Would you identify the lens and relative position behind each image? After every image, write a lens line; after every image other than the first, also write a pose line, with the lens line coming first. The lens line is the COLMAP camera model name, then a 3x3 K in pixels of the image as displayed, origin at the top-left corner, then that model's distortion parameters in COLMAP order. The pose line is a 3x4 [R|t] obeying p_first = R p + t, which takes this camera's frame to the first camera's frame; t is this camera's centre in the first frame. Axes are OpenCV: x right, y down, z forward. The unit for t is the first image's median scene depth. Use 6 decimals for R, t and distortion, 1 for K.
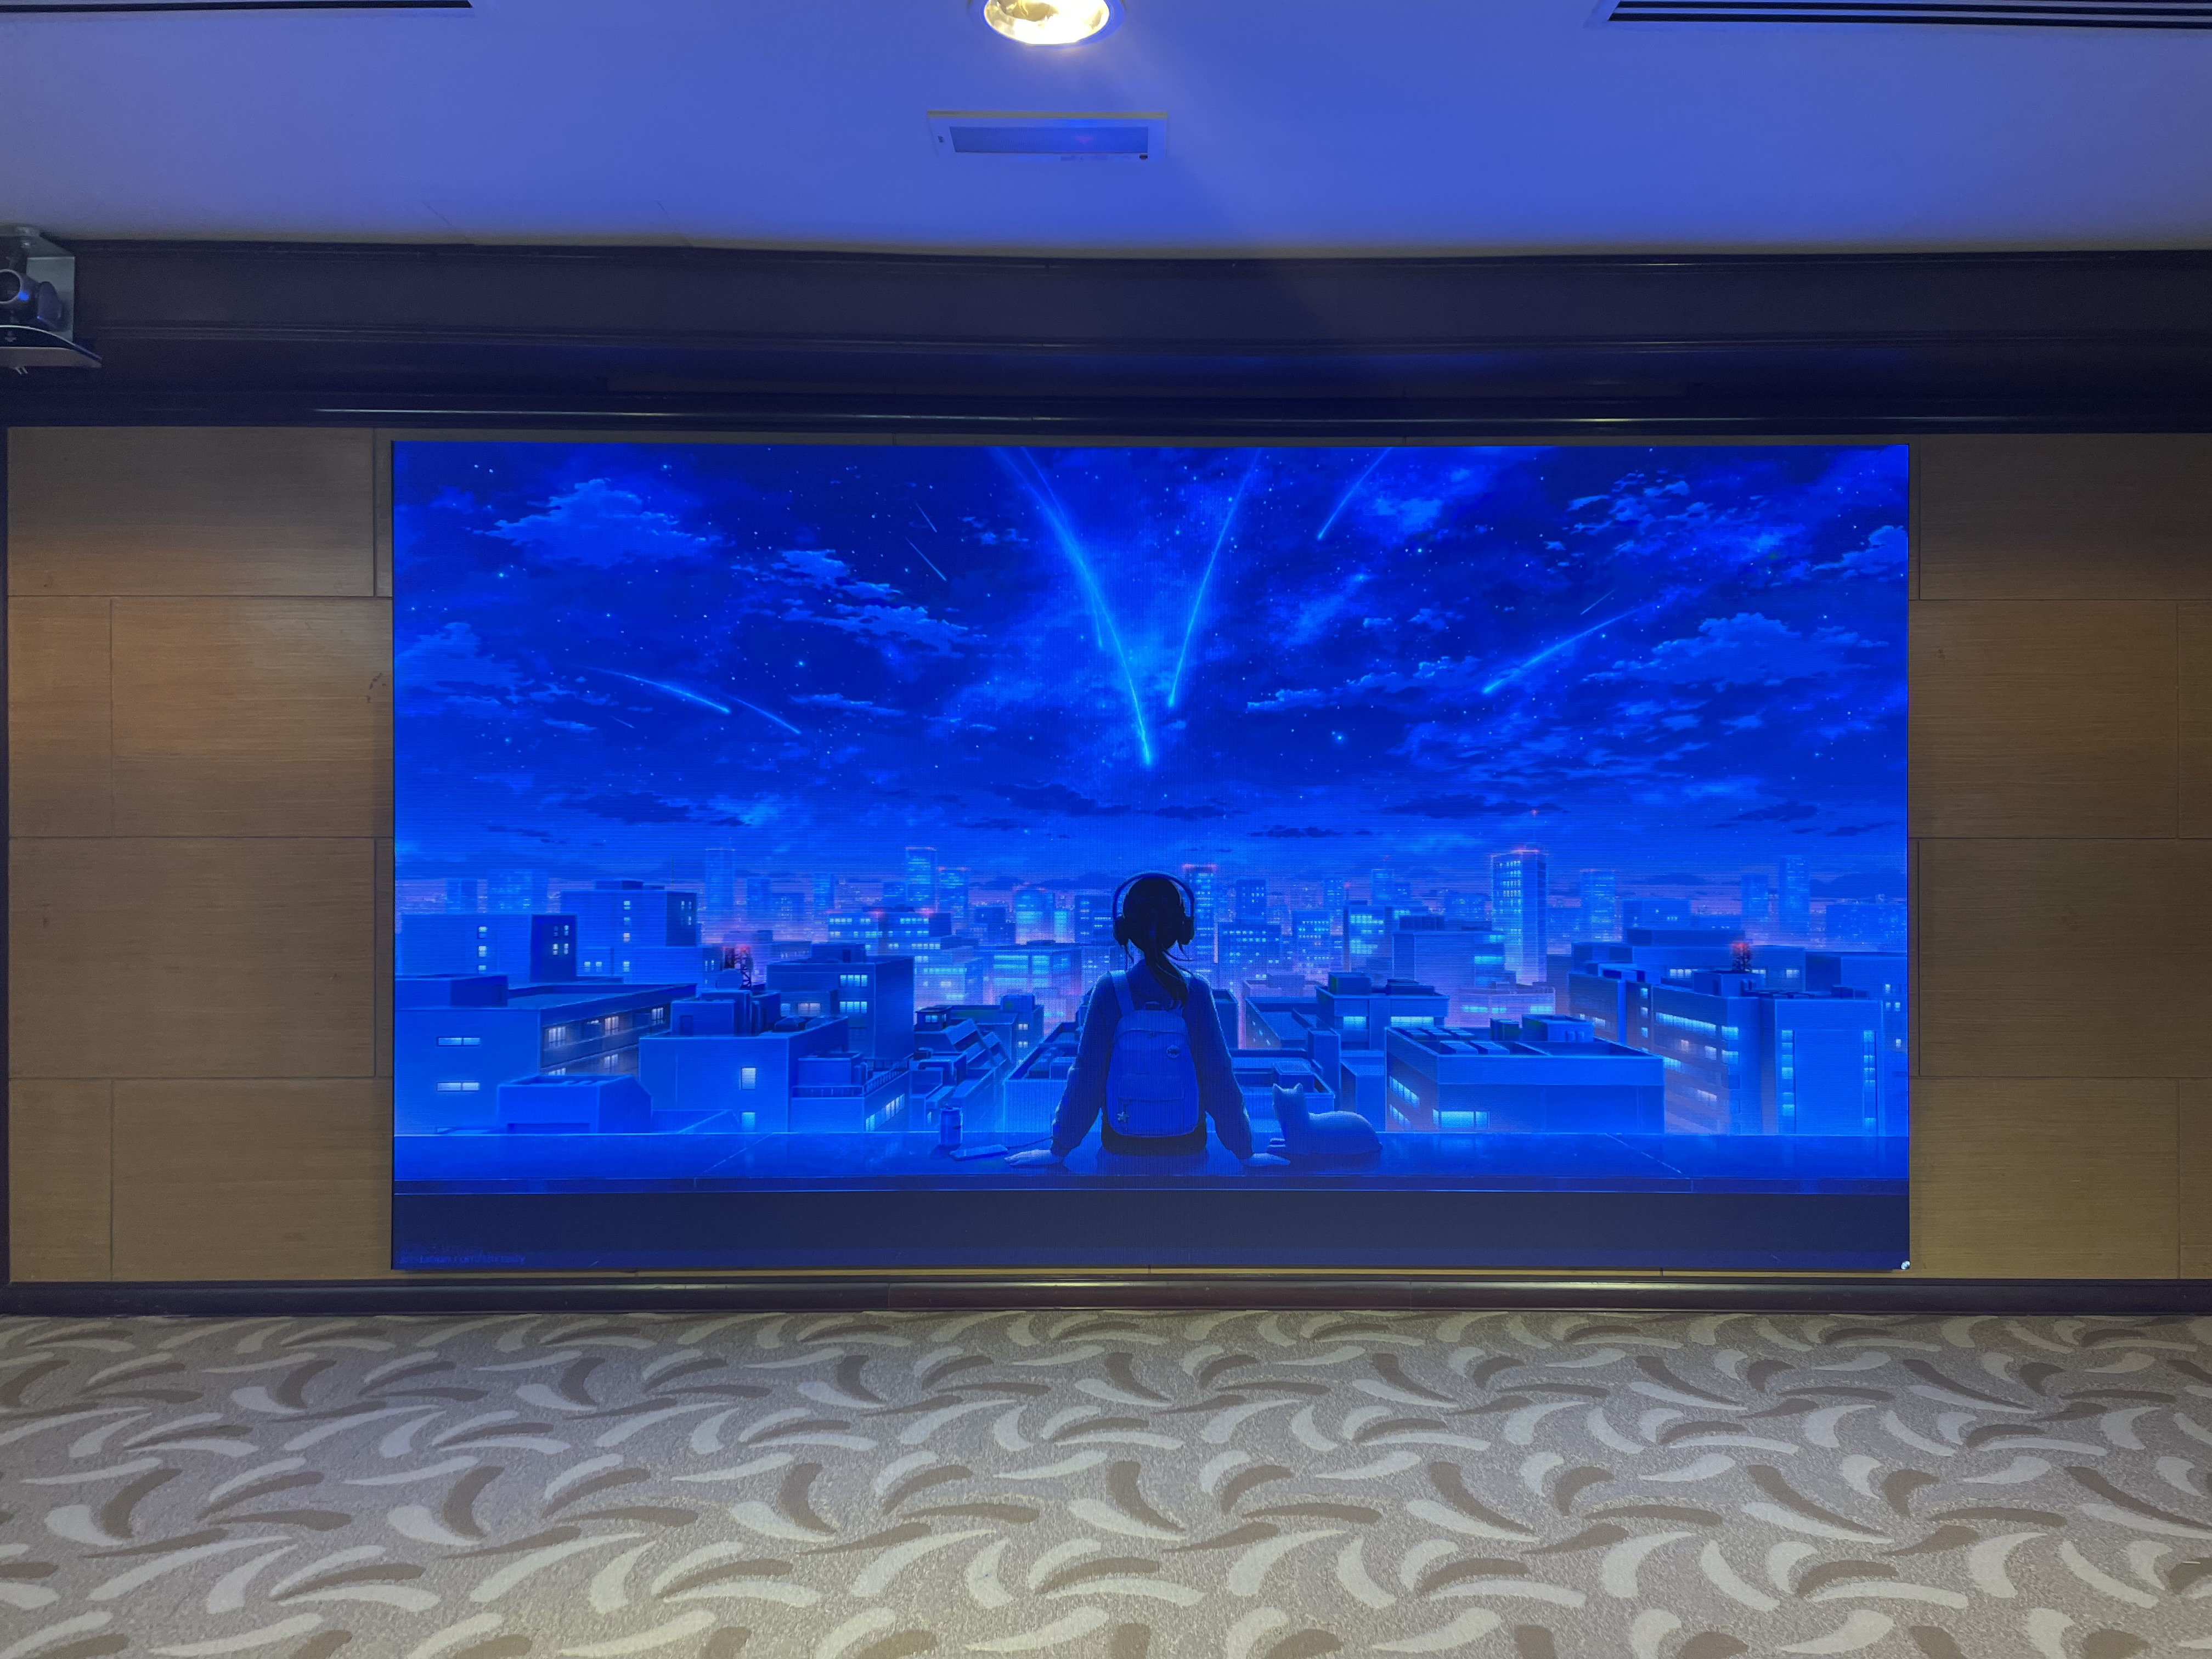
lens RADIAL K [[1787.4, 0, 1106.0], [0, 1787.4, 829.5], [0, 0, 1]] dist [0.112994, -0.145589]
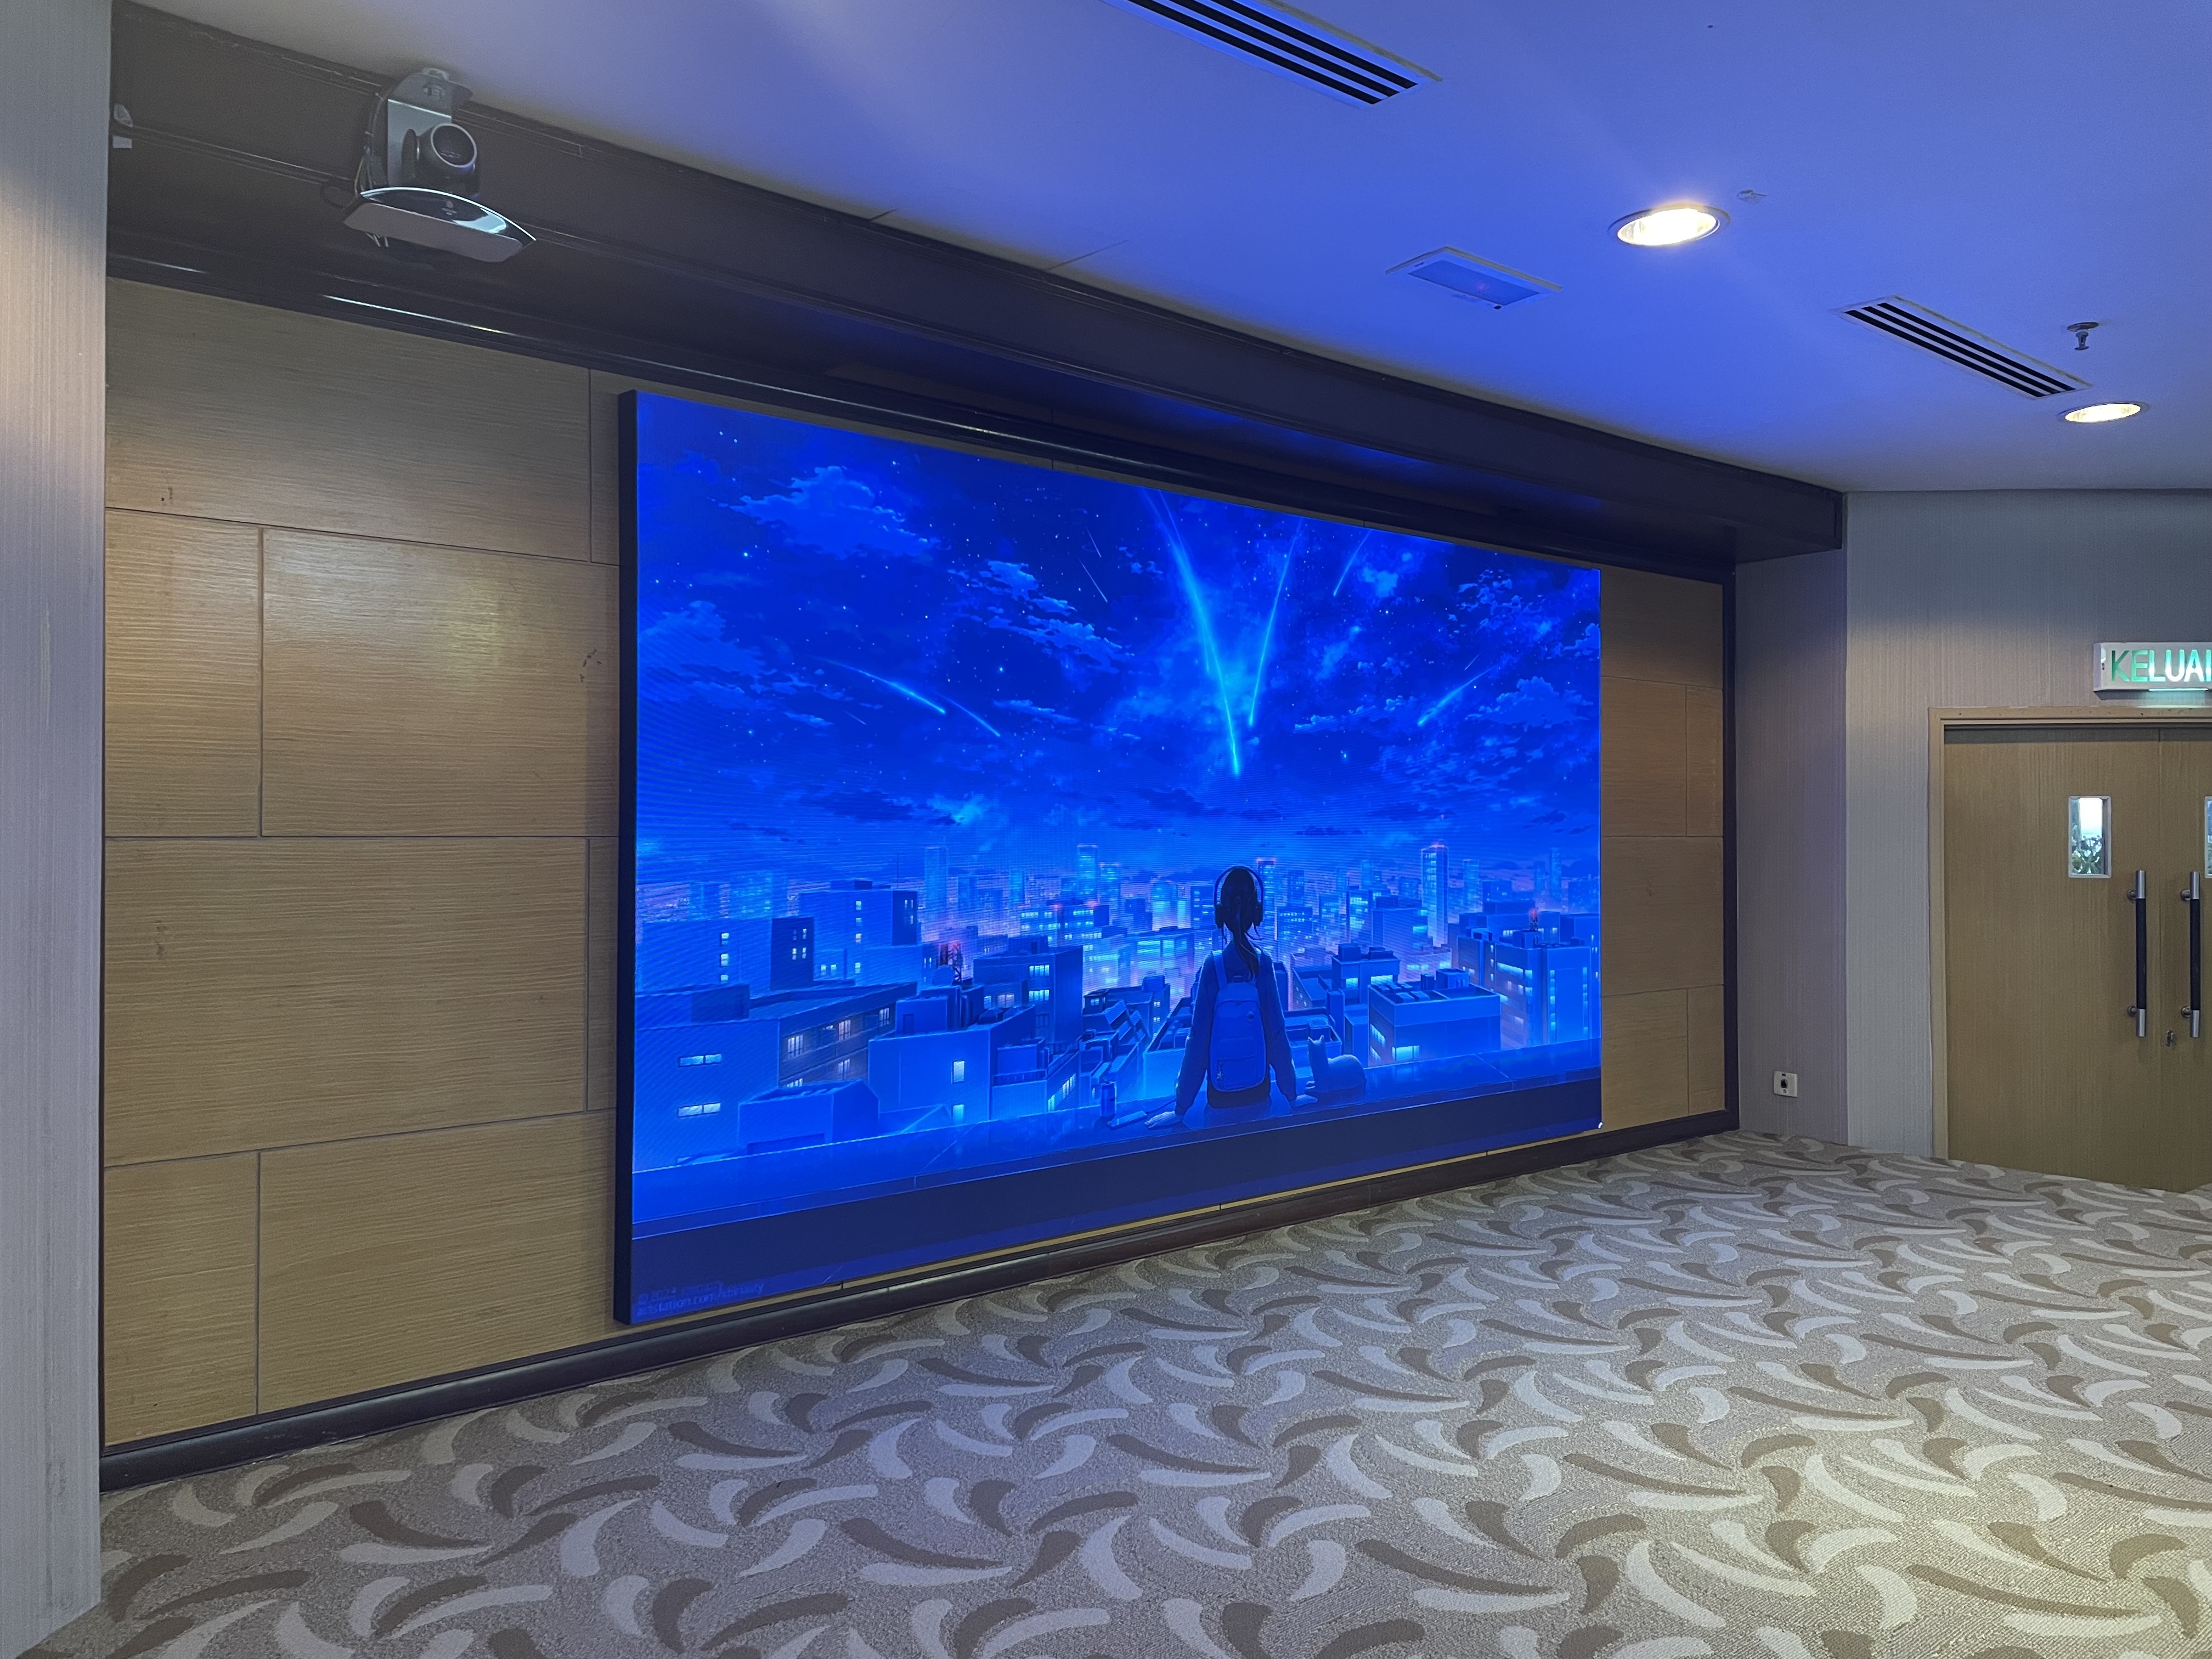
lens RADIAL K [[1787.4, 0, 1106.0], [0, 1787.4, 829.5], [0, 0, 1]] dist [0.112994, -0.145589]
pose [[0.730946, 0.001595, 0.682434, -0.251142], [-0.000622, 0.999998, -0.001670, 0.000689], [-0.682435, 0.000796, 0.730946, 0.059576]]
